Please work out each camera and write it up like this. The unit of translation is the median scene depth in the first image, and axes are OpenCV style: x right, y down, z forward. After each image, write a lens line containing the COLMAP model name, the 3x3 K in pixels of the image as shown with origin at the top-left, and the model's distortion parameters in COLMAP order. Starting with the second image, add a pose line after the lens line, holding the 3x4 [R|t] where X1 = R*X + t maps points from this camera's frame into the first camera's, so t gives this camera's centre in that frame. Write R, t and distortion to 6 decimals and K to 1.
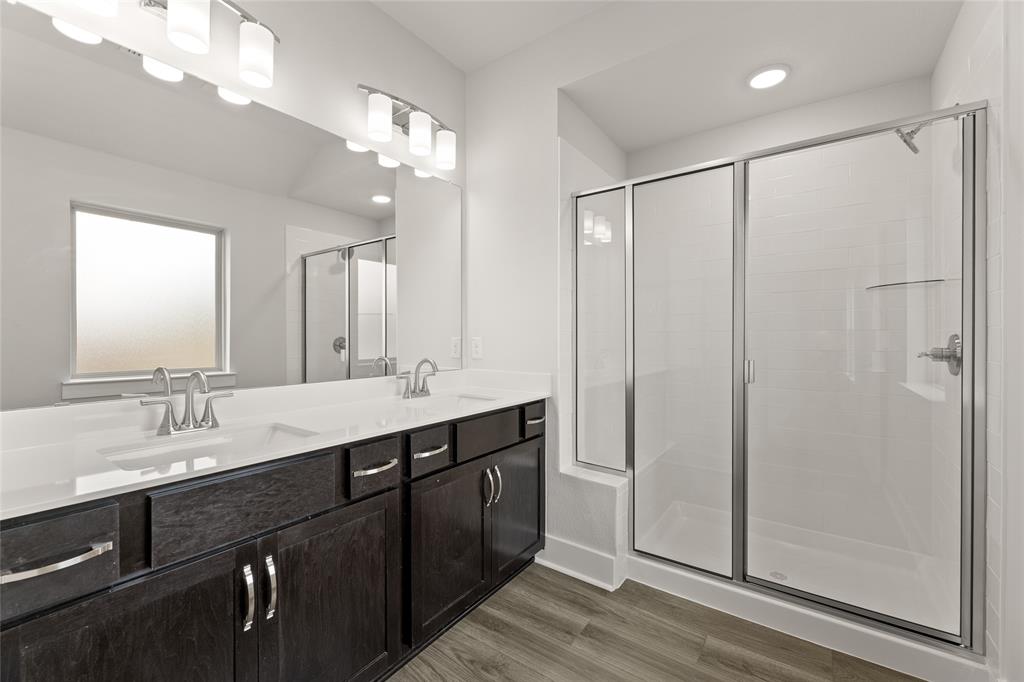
lens RADIAL K [[415.2, 0, 512.0], [0, 415.2, 341.0], [0, 0, 1]] dist [0.000270, -0.000769]
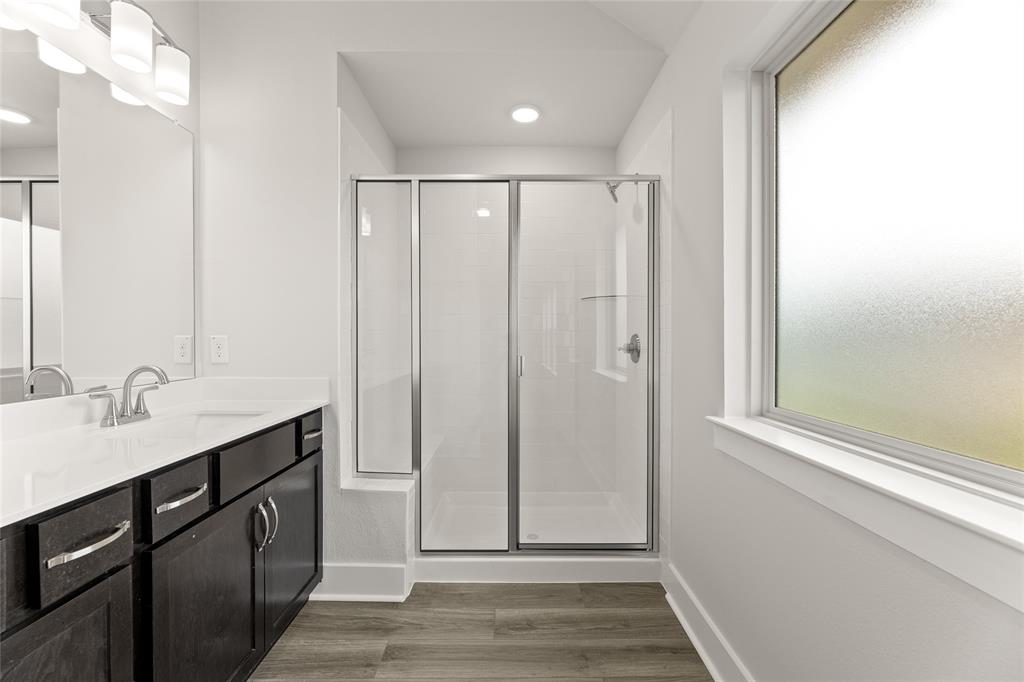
lens RADIAL K [[415.2, 0, 512.0], [0, 415.2, 341.0], [0, 0, 1]] dist [0.000270, -0.000769]
pose [[0.814004, -0.004599, 0.580841, -0.112700], [0.002962, 0.999989, 0.003768, 0.000454], [-0.580852, -0.001347, 0.814008, 0.080424]]
